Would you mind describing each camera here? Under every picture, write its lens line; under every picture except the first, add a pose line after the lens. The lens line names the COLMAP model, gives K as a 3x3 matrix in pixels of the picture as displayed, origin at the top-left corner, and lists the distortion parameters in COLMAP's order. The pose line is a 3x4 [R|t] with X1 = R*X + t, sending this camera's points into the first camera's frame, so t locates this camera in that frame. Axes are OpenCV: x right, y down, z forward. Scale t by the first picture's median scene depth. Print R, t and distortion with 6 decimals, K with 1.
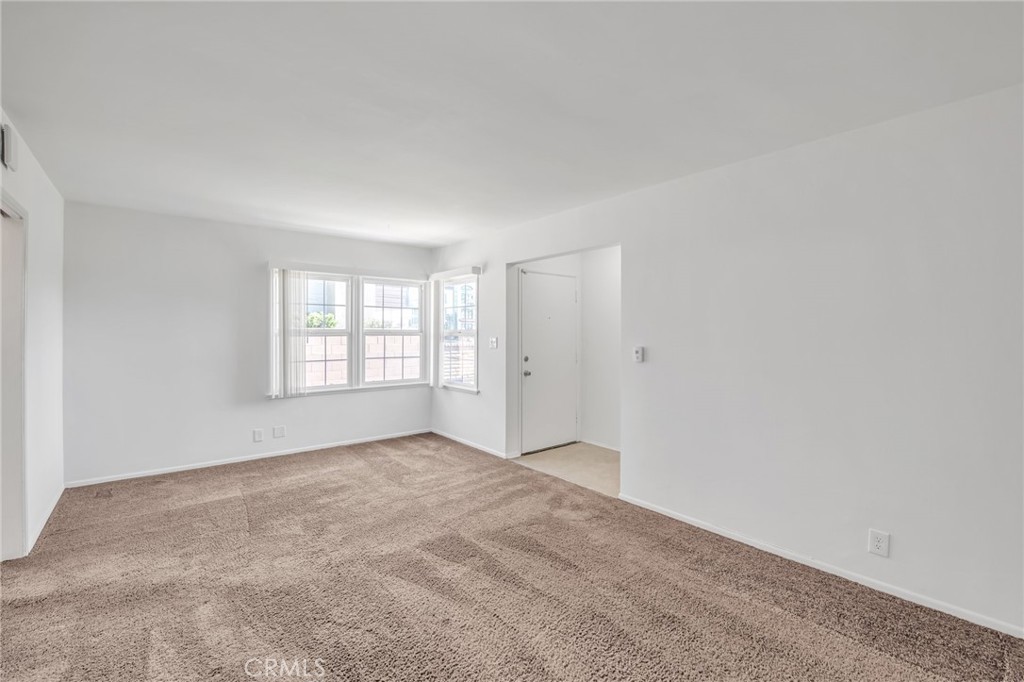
lens RADIAL K [[426.3, 0, 476.4], [0, 426.3, 334.5], [0, 0, 1]] dist [-0.012303, -0.000356]
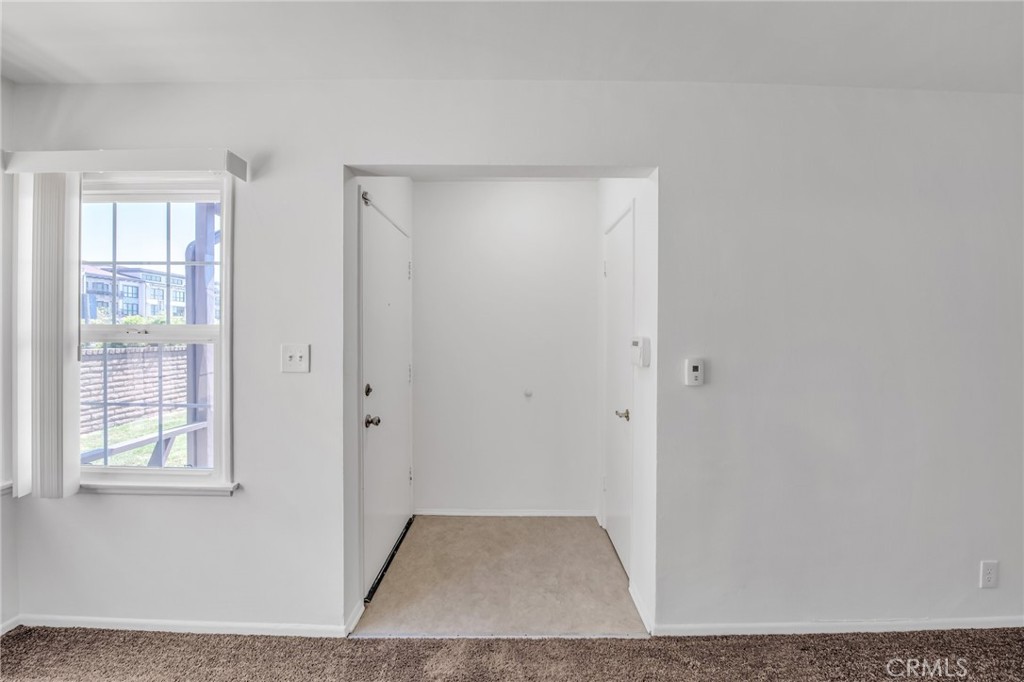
lens RADIAL K [[413.0, 0, 513.8], [0, 413.0, 333.3], [0, 0, 1]] dist [-0.019192, -0.000597]
pose [[0.605626, -0.004400, 0.795737, -0.149645], [0.001862, 0.999990, 0.004112, -0.005786], [-0.795747, -0.001009, 0.605628, 0.641747]]
